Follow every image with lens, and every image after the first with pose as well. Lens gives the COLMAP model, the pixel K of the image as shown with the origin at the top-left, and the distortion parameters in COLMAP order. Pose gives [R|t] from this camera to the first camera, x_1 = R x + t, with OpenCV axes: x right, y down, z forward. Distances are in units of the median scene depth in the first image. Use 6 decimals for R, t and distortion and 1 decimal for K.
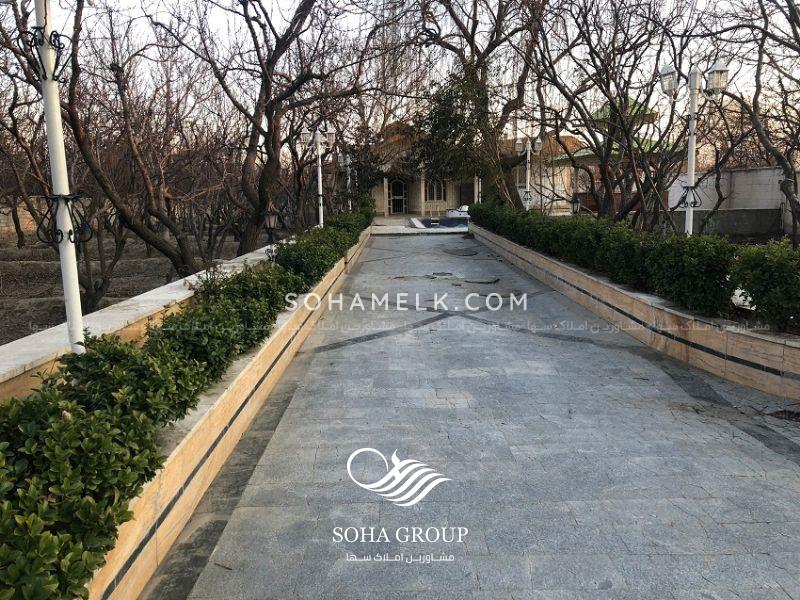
lens RADIAL K [[651.5, 0, 400.0], [0, 651.5, 300.0], [0, 0, 1]] dist [0.008339, 0.004252]
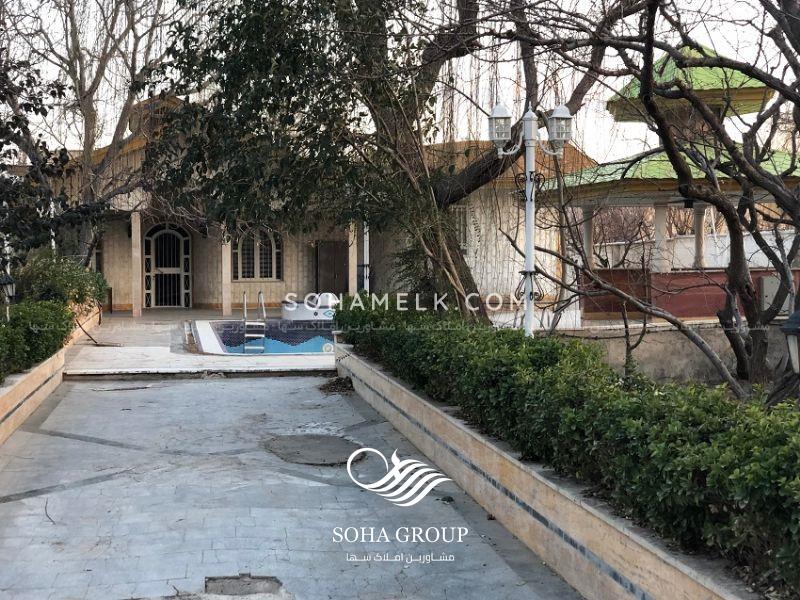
lens RADIAL K [[1333.2, 0, 400.0], [0, 1333.2, 300.0], [0, 0, 1]] dist [0.019064, 0.012861]
pose [[0.988143, 0.009380, 0.153248, 0.019241], [0.010785, 0.991426, -0.130222, -0.036181], [-0.153155, 0.130331, 0.979570, 0.198563]]
